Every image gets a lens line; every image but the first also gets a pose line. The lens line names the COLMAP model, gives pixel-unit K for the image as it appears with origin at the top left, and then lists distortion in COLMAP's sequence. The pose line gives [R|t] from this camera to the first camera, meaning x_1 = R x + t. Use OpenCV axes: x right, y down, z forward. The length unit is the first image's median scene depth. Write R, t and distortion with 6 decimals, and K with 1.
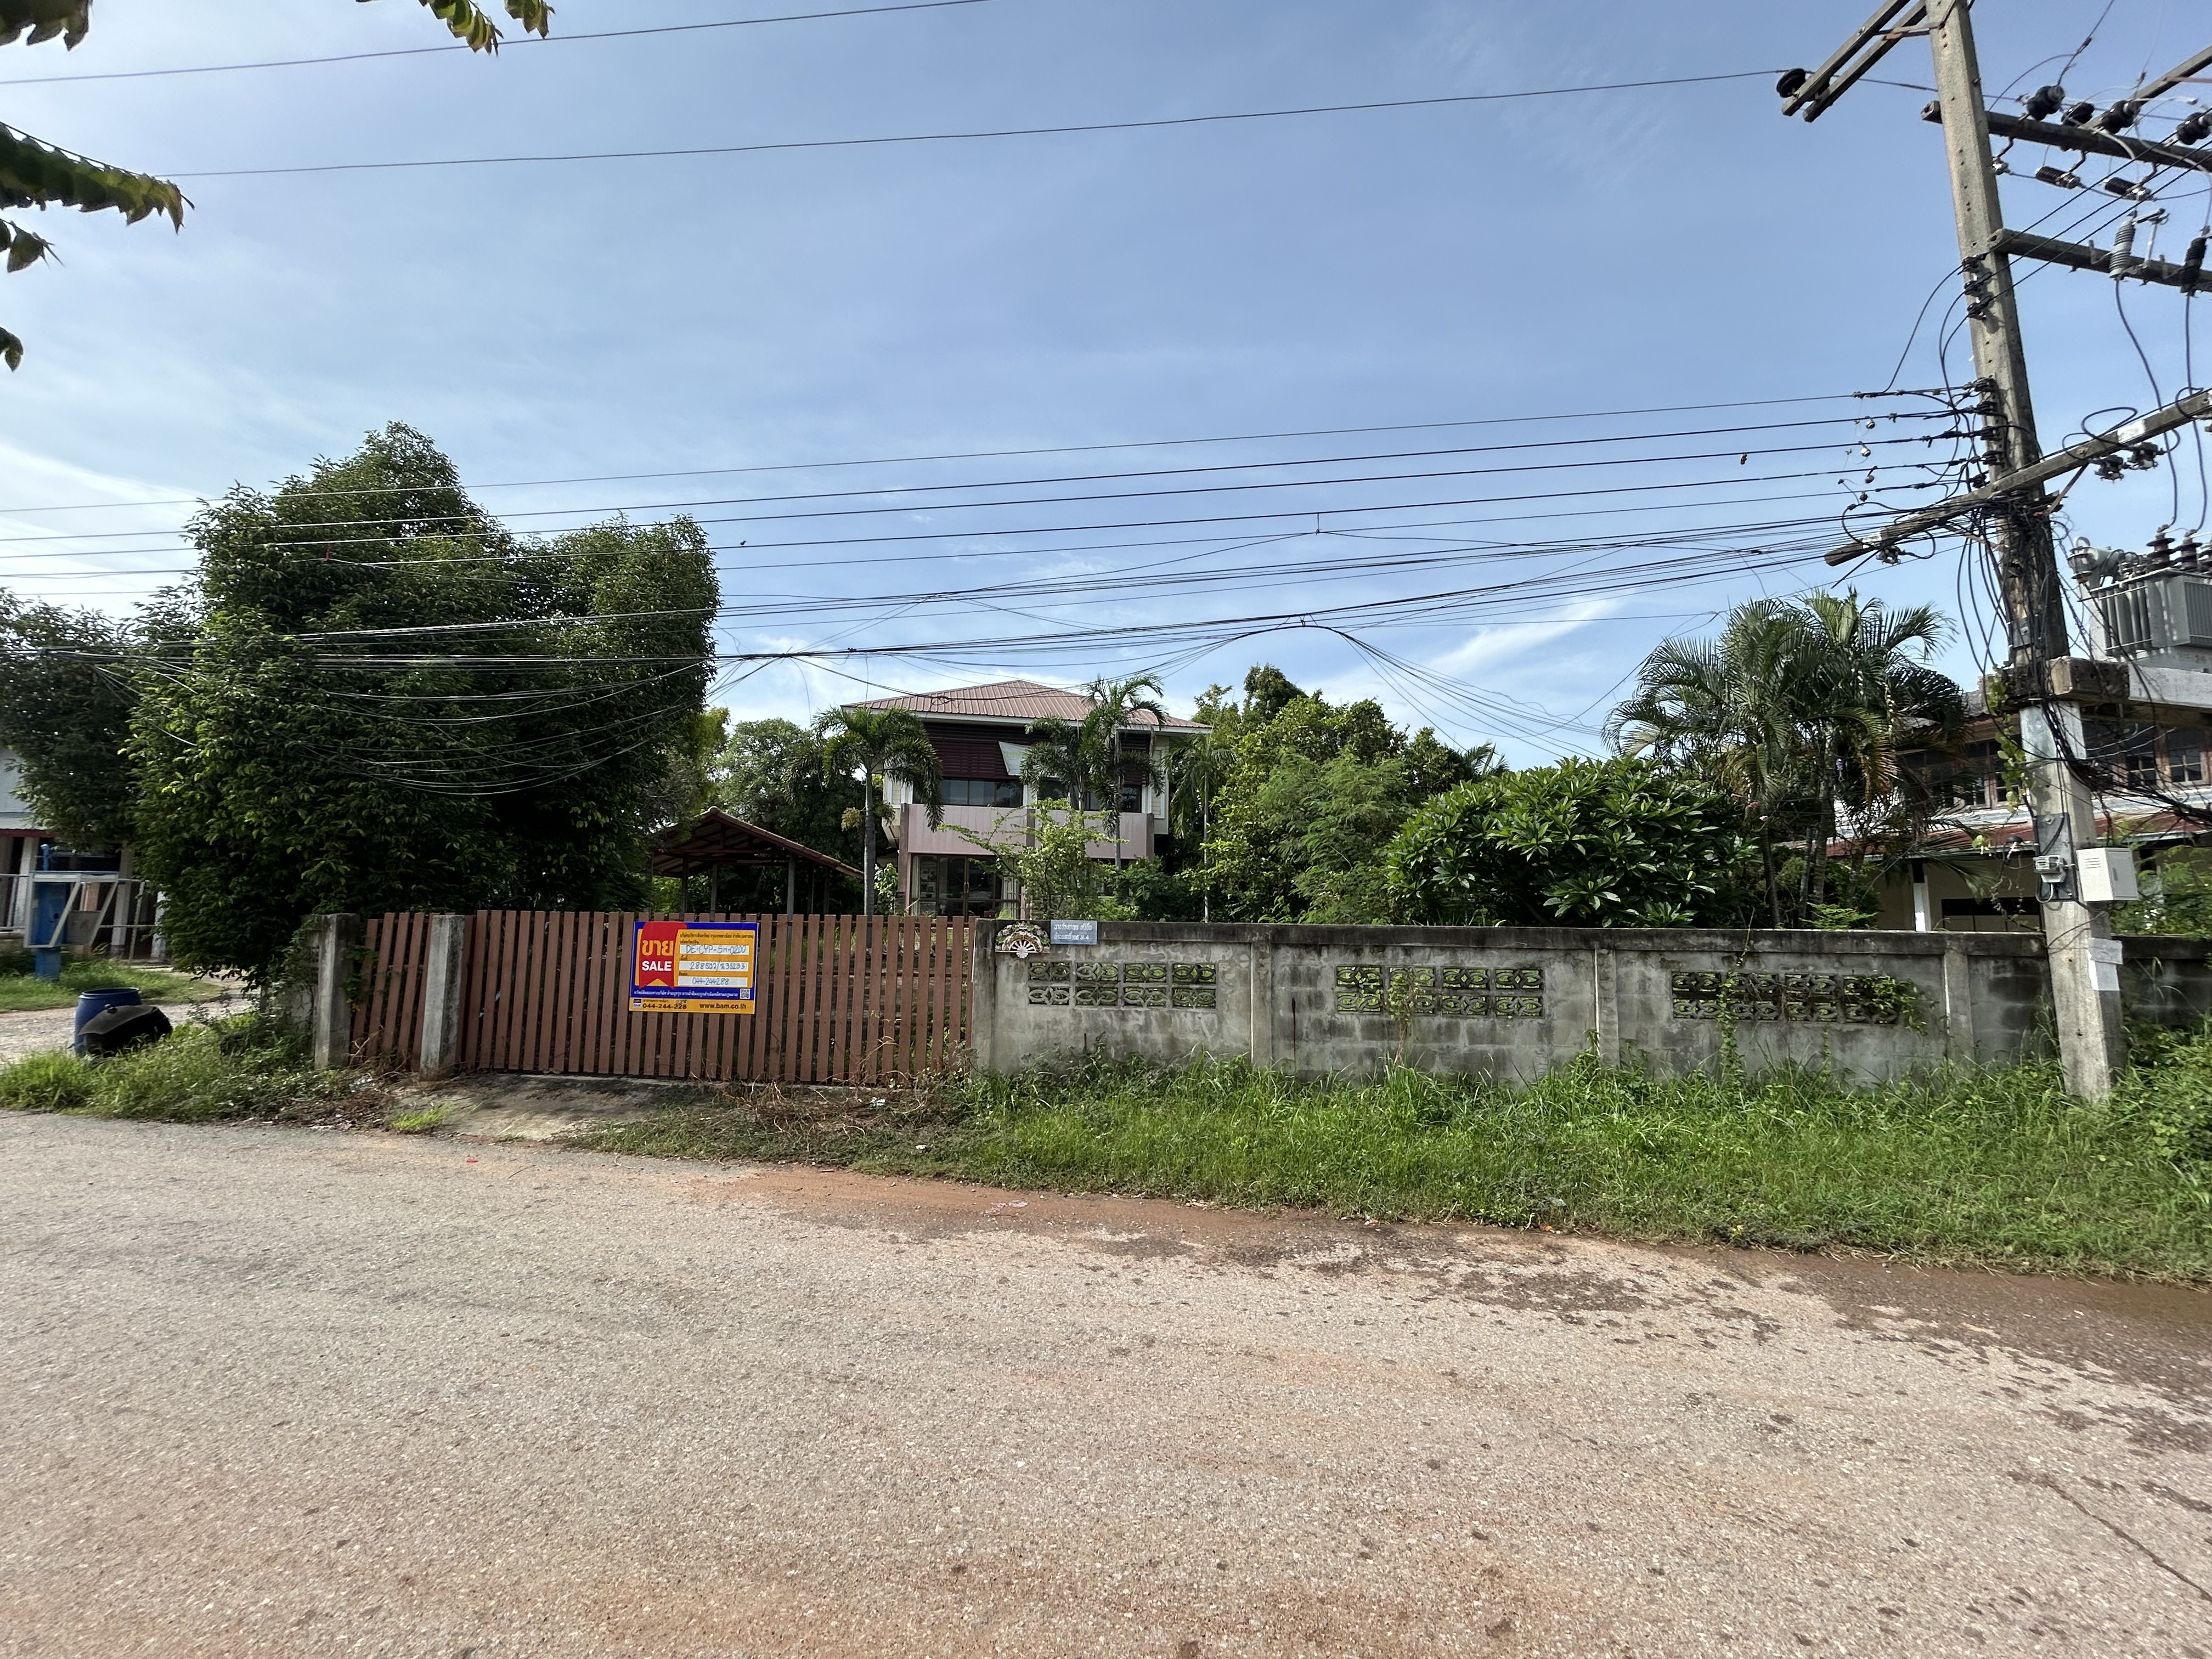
lens RADIAL K [[894.4, 0, 1104.6], [0, 894.4, 829.9], [0, 0, 1]] dist [0.001739, 0.000538]
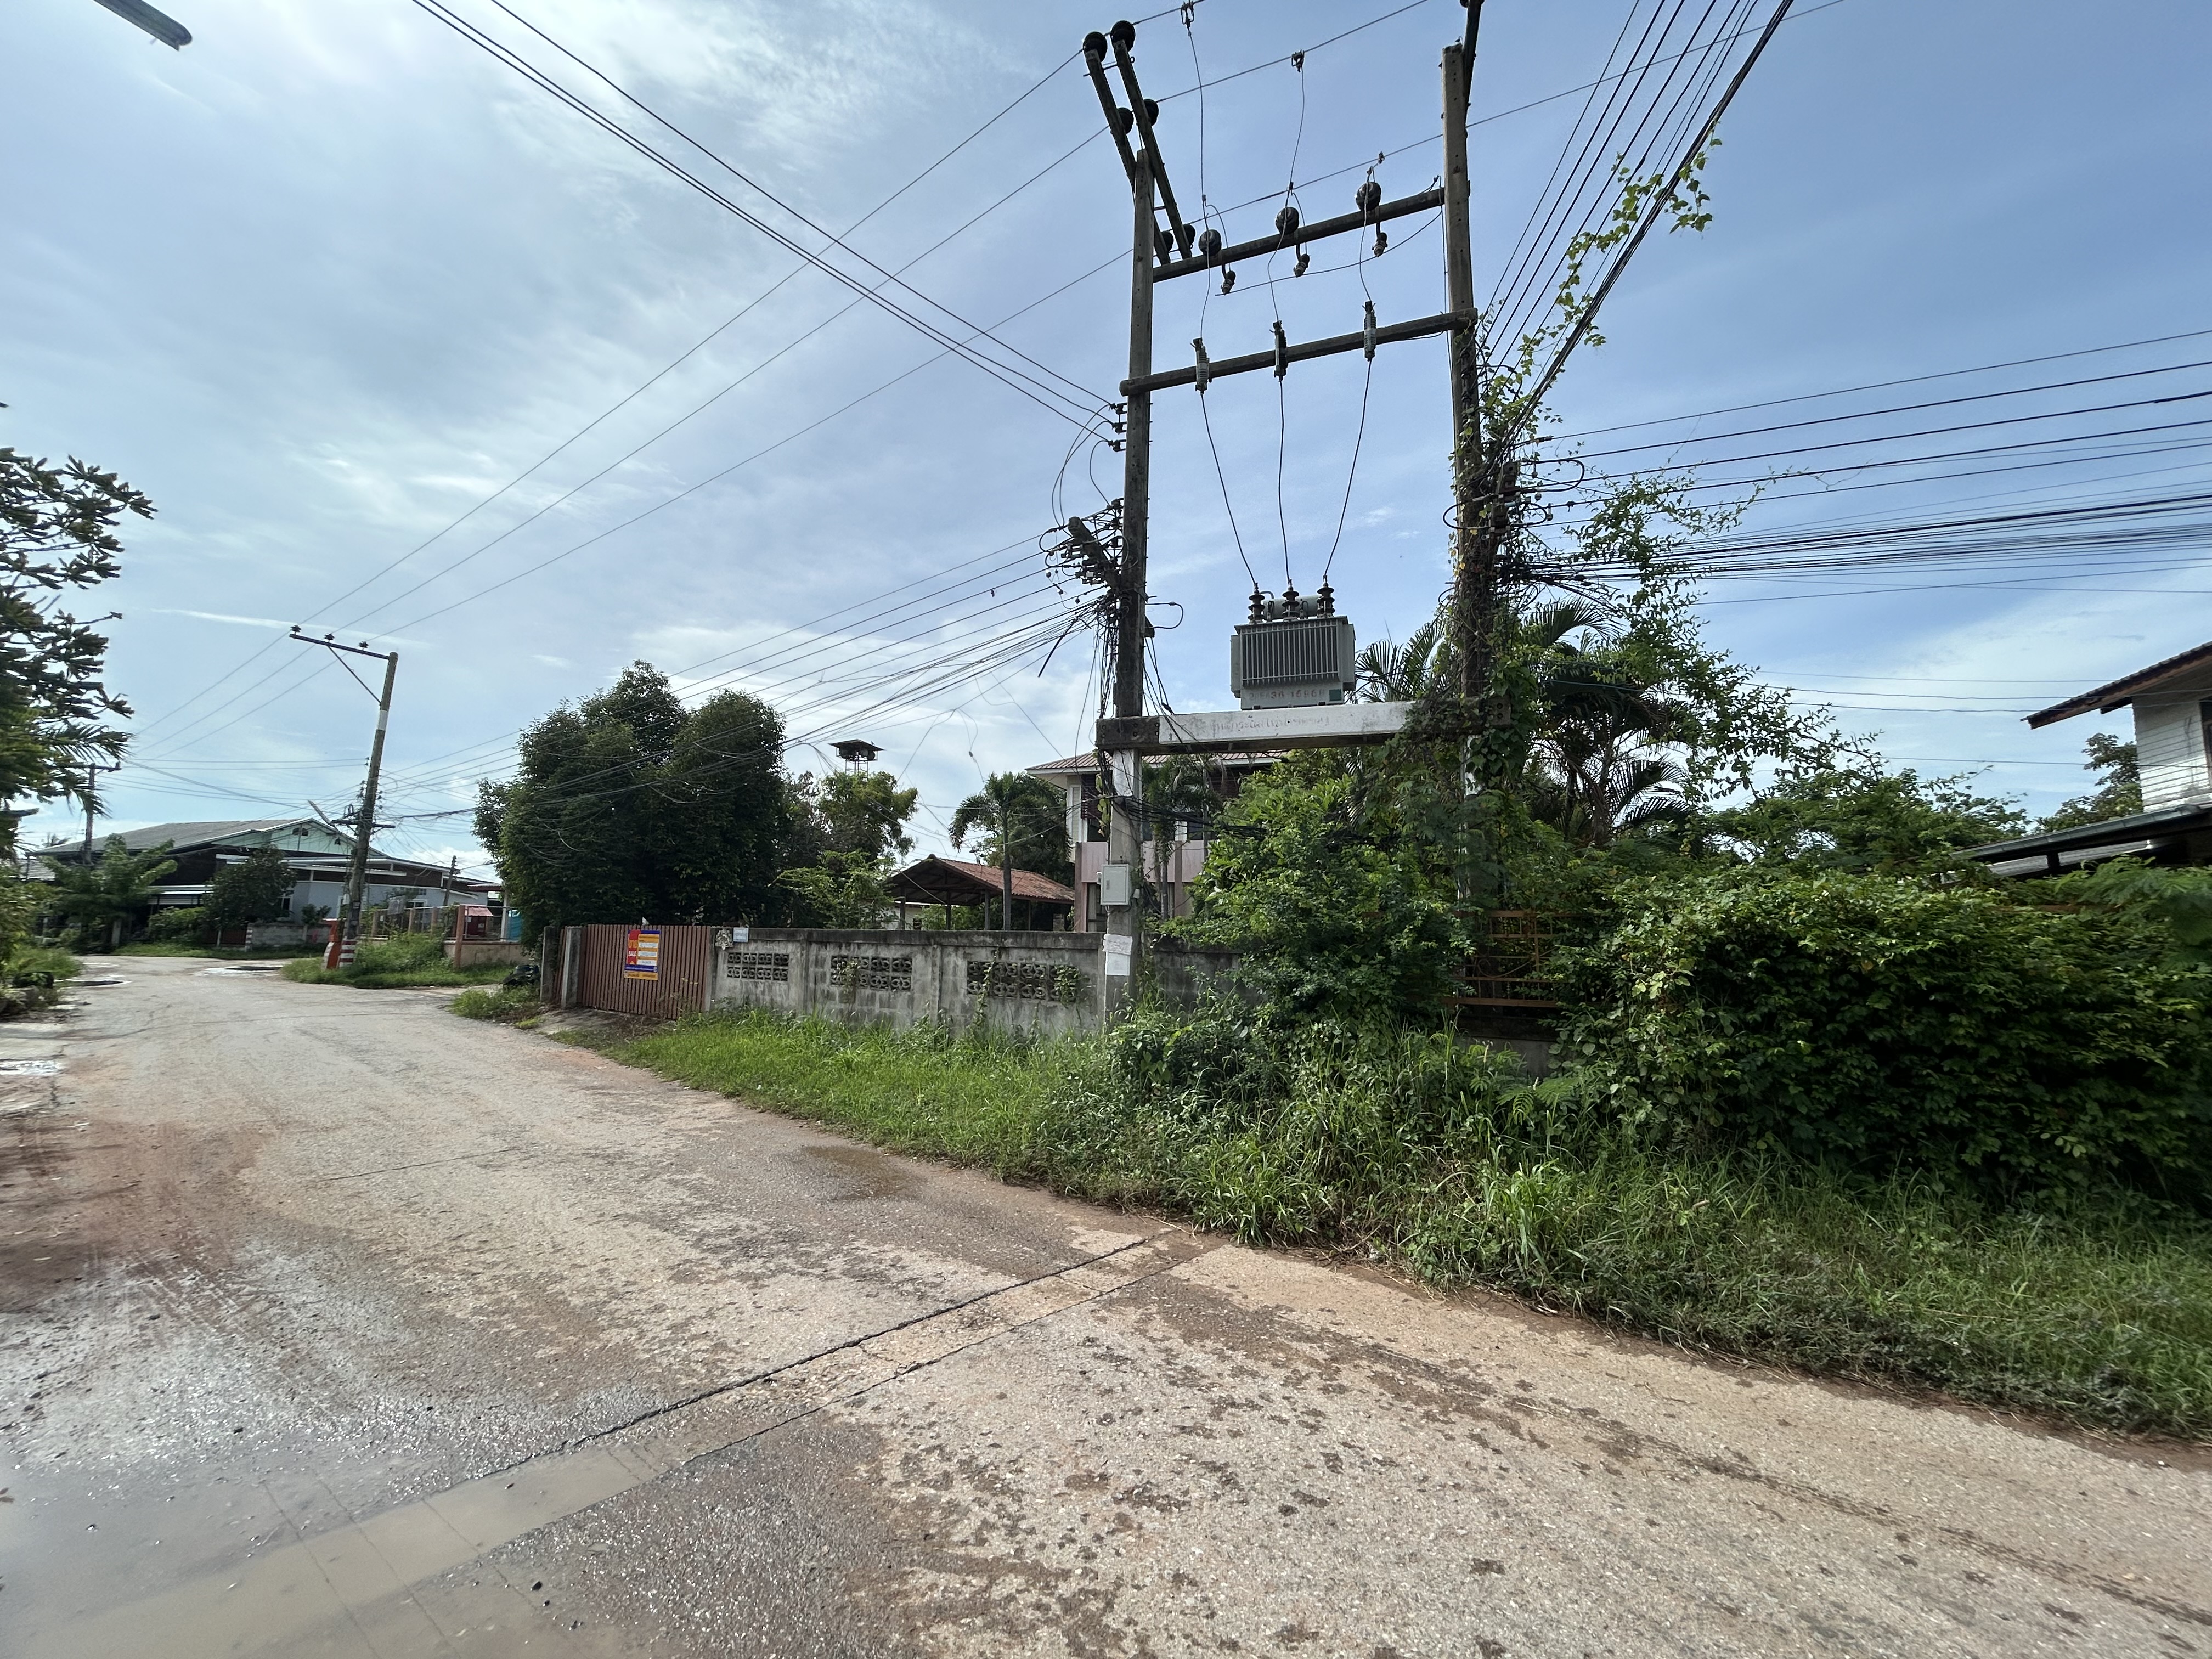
lens RADIAL K [[894.4, 0, 1102.2], [0, 894.4, 836.3], [0, 0, 1]] dist [0.001739, 0.000538]
pose [[0.847576, -0.058785, -0.527408, 1.514638], [0.047675, 0.998262, -0.034649, 0.021428], [0.528528, 0.004223, 0.848905, -0.077410]]
